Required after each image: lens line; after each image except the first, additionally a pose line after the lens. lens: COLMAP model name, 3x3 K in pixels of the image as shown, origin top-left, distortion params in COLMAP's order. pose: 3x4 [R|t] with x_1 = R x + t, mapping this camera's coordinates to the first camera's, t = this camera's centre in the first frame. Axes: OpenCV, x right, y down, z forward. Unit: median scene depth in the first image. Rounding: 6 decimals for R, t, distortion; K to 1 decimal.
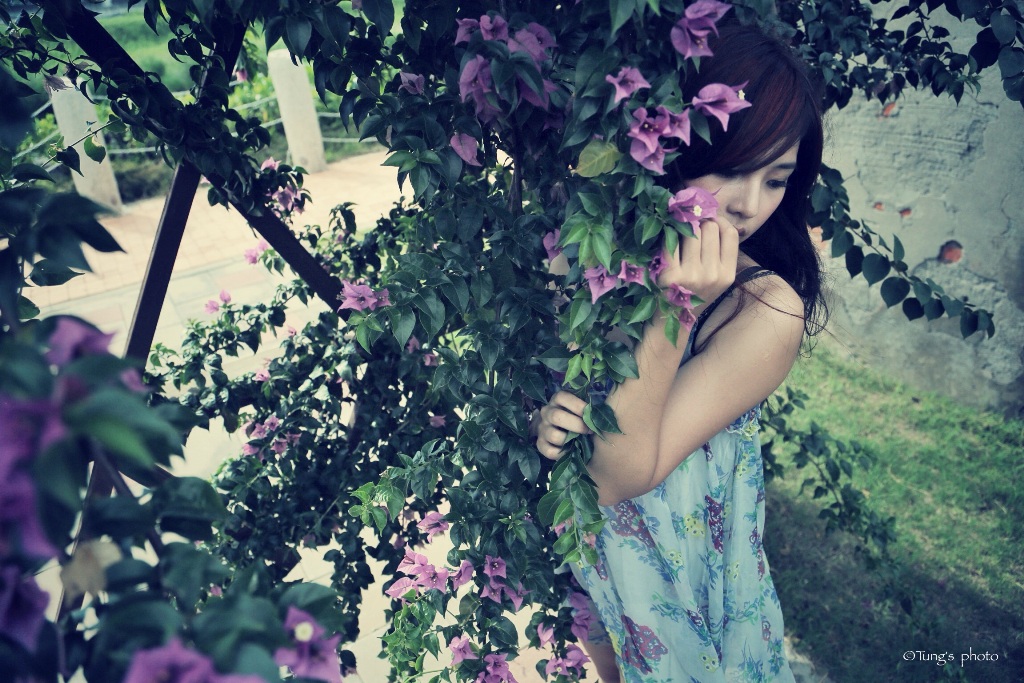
lens RADIAL K [[668.2, 0, 512.0], [0, 668.2, 339.7], [0, 0, 1]] dist [-0.106647, 0.041165]
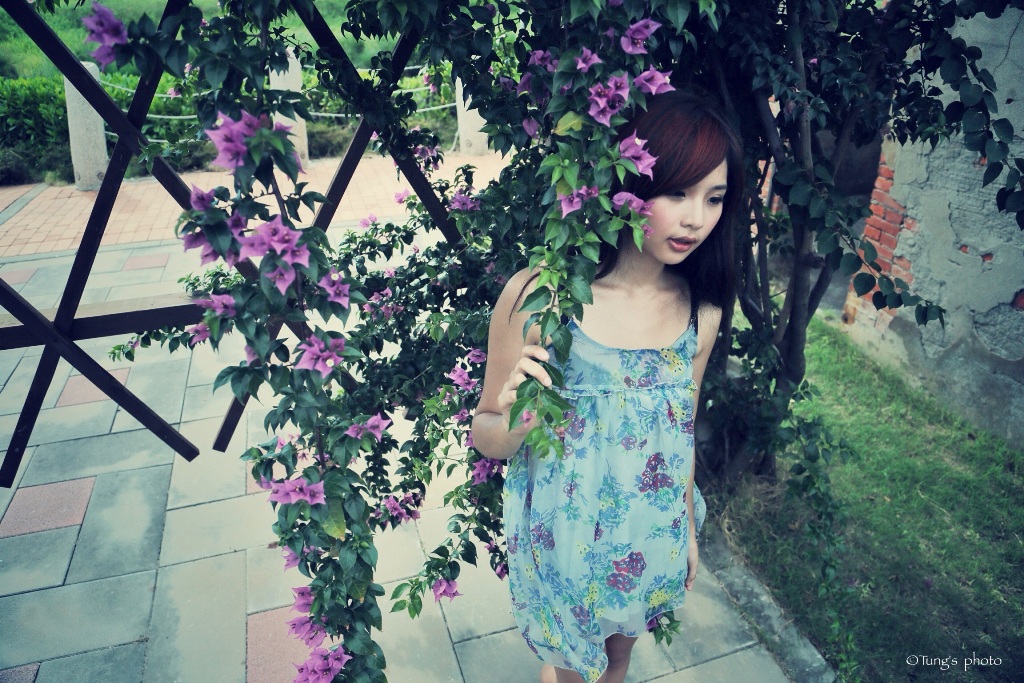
lens RADIAL K [[668.2, 0, 517.5], [0, 668.2, 337.3], [0, 0, 1]] dist [-0.106647, 0.041165]
pose [[0.965037, 0.176383, -0.193890, 0.116356], [-0.178172, 0.983964, 0.008316, 0.076255], [0.192248, 0.026521, 0.980988, -0.215335]]
